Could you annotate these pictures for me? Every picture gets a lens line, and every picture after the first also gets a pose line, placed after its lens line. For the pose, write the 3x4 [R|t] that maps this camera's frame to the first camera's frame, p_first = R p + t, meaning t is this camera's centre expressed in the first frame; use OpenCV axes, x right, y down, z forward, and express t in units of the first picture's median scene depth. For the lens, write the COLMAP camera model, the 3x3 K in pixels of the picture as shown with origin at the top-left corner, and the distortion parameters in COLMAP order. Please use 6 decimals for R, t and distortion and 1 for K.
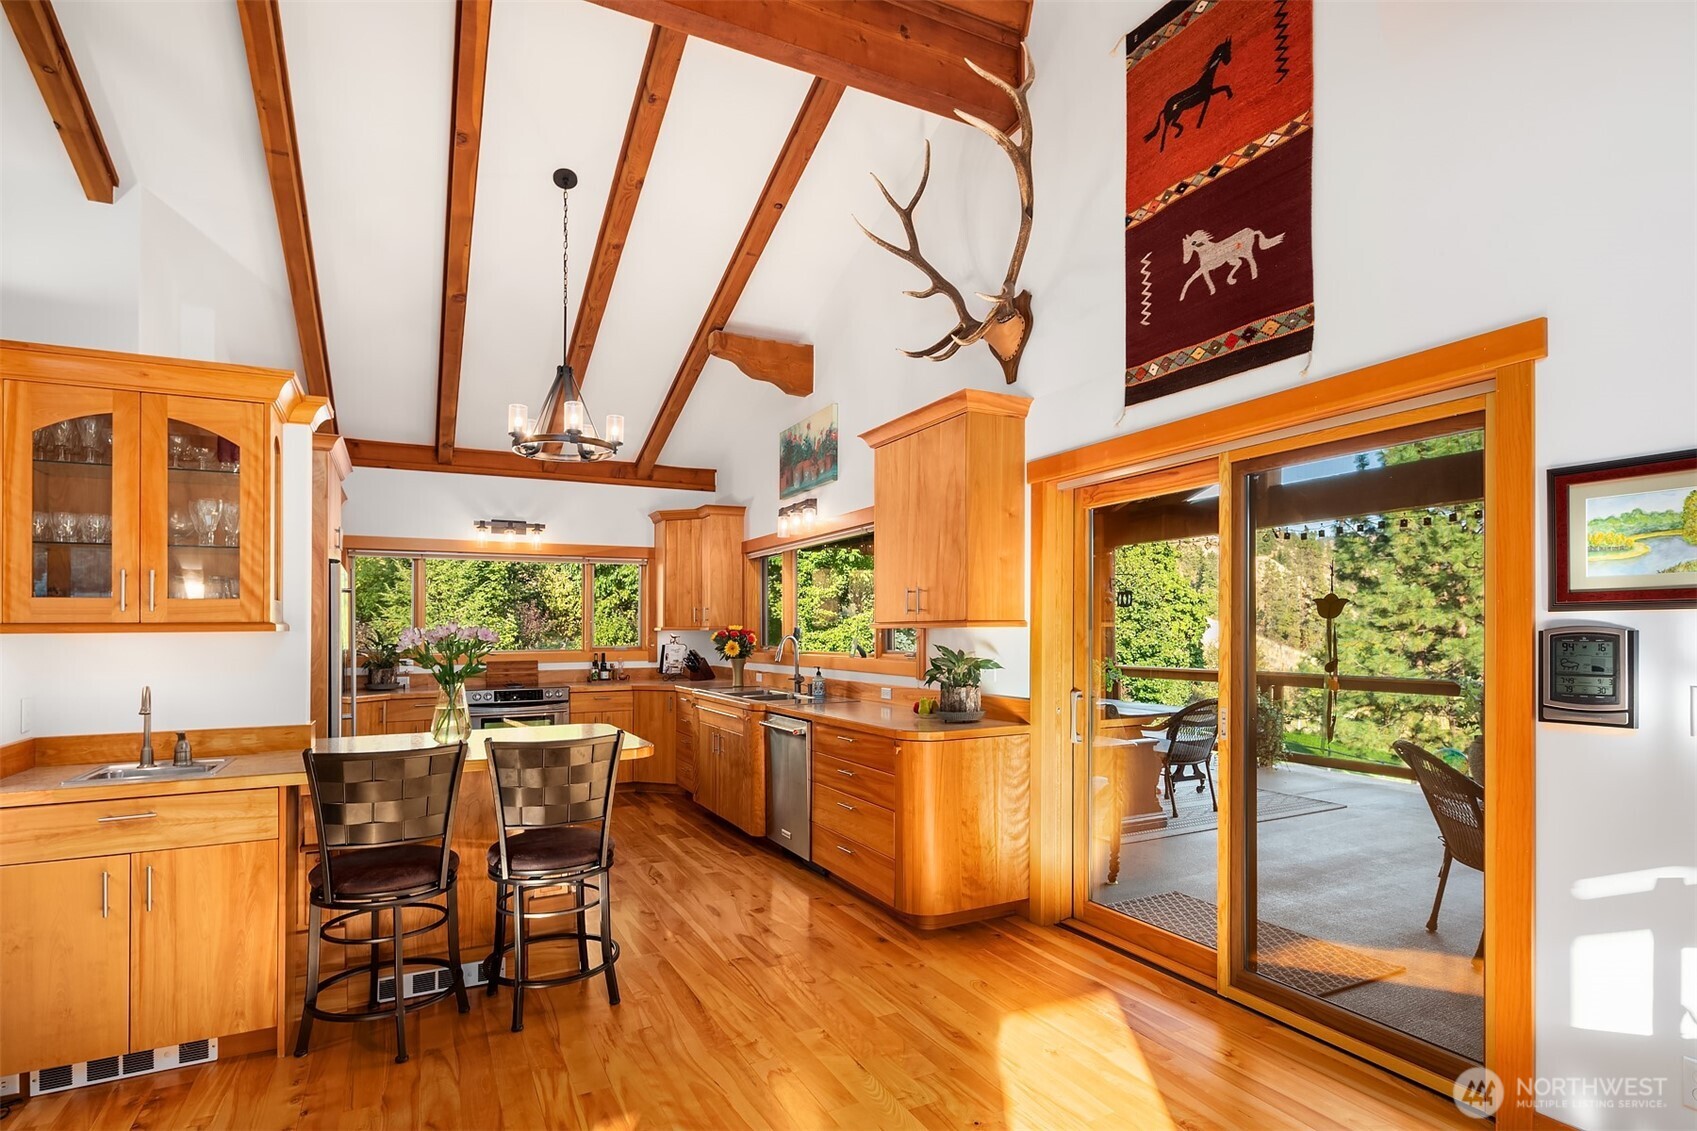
lens RADIAL K [[850.7, 0, 846.0], [0, 850.7, 621.5], [0, 0, 1]] dist [-0.001188, -0.001243]
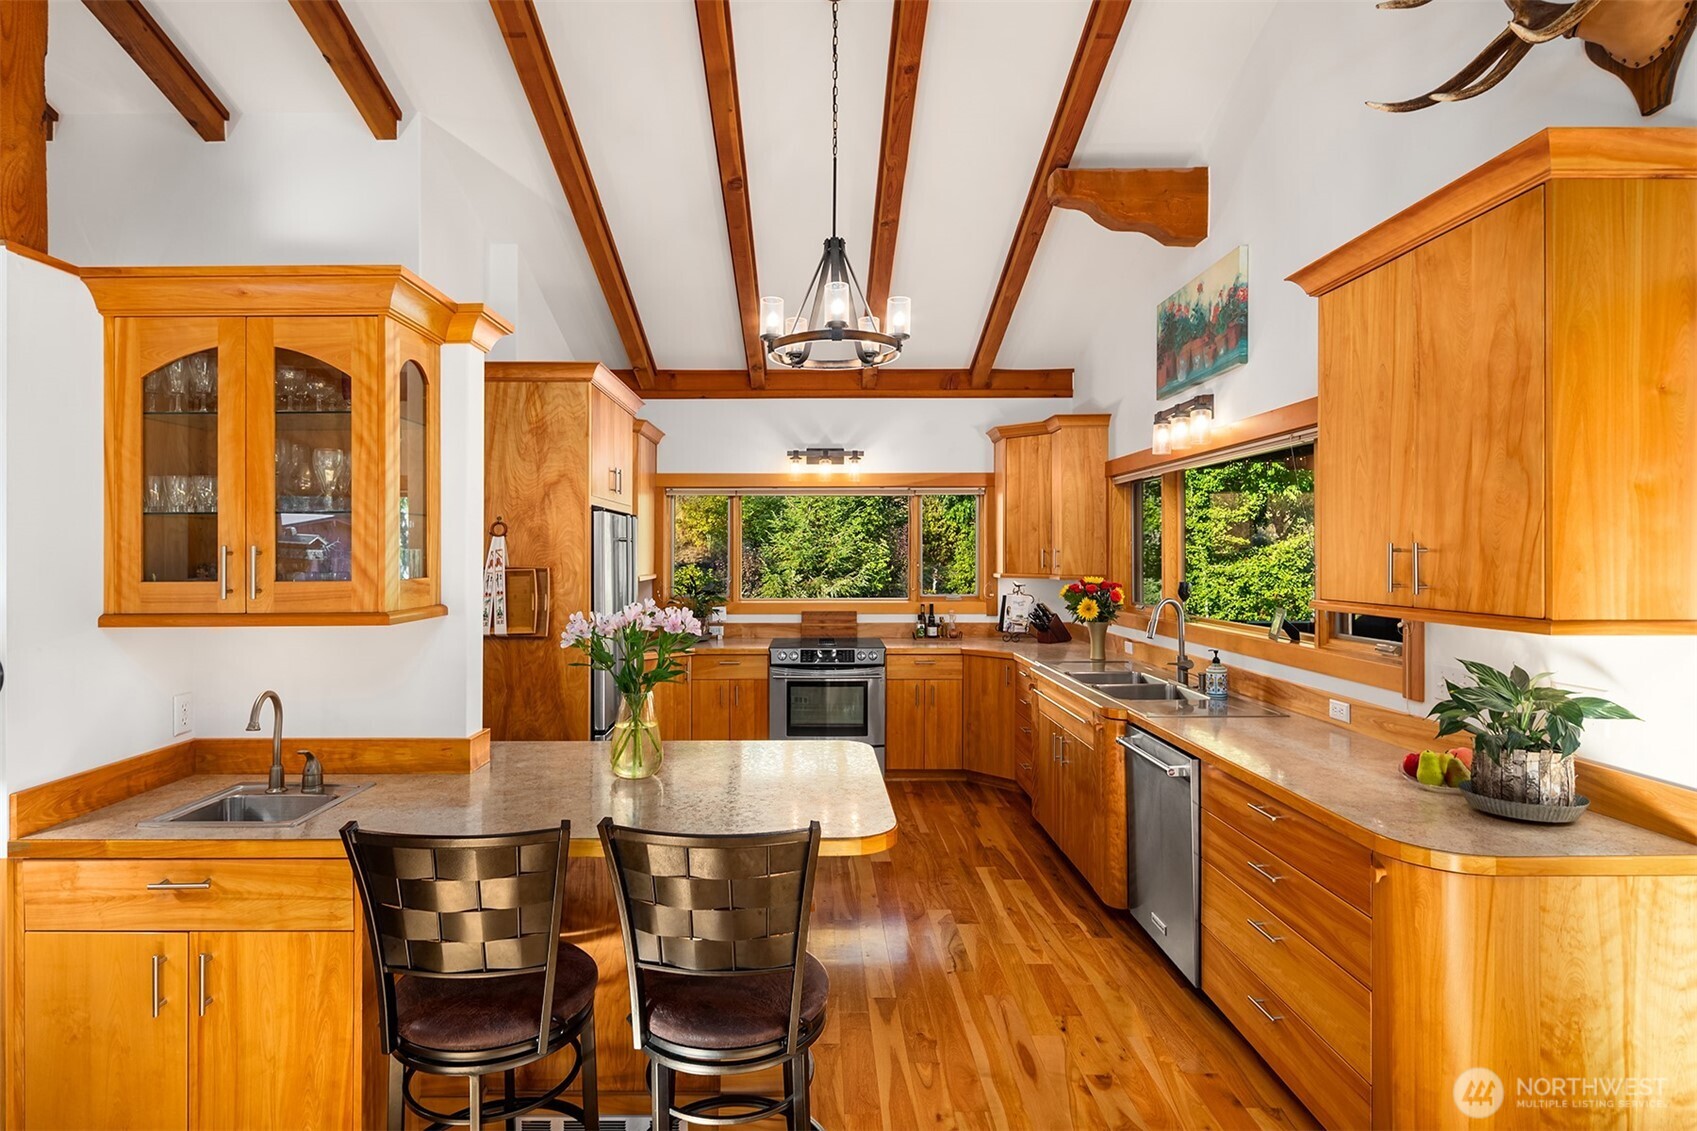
lens RADIAL K [[872.8, 0, 819.6], [0, 872.8, 542.8], [0, 0, 1]] dist [0.003598, -0.001897]
pose [[0.891981, -0.001406, -0.452071, -0.000225], [0.002699, 0.999994, 0.002215, -0.035778], [0.452065, -0.003196, 0.891979, 0.294406]]
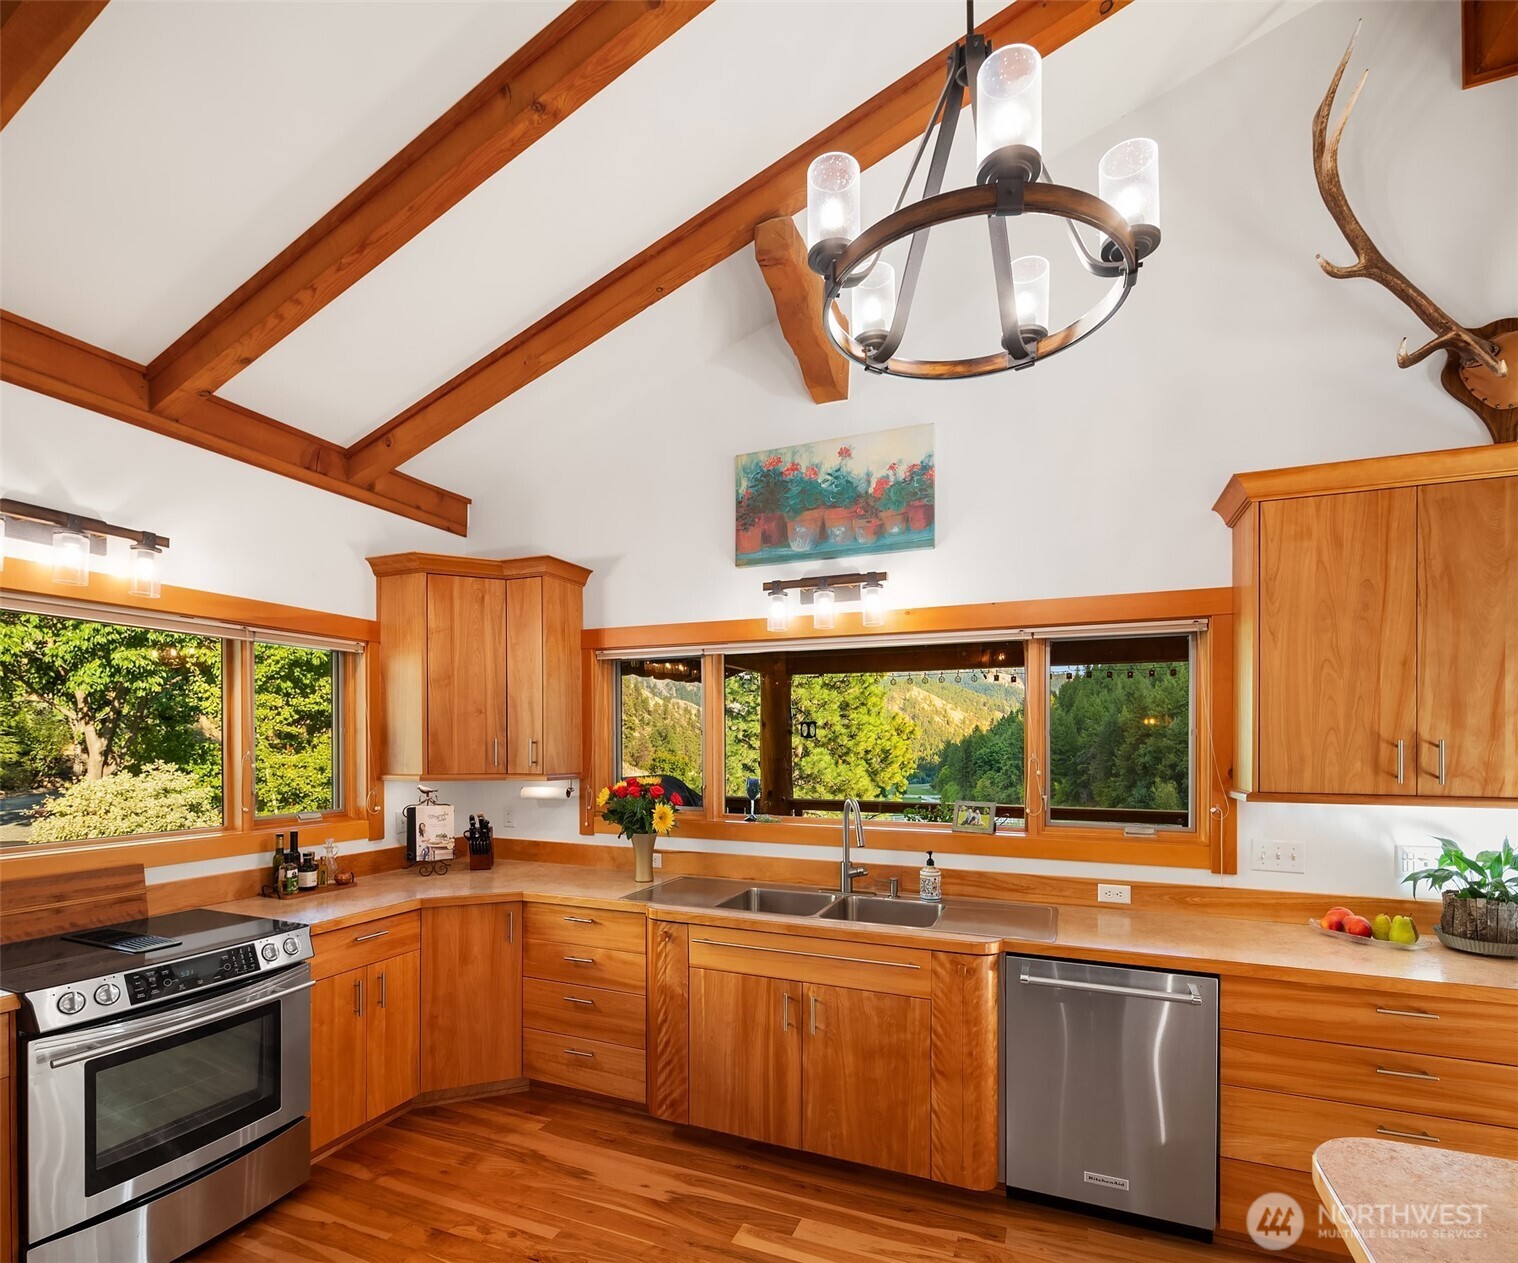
lens RADIAL K [[761.0, 0, 738.6], [0, 761.0, 745.4], [0, 0, 1]] dist [0.003049, 0.000300]
pose [[0.763483, 0.006237, 0.645798, -0.549525], [-0.015607, 0.999840, 0.008795, -0.028081], [-0.645639, -0.016794, 0.763458, 0.761181]]
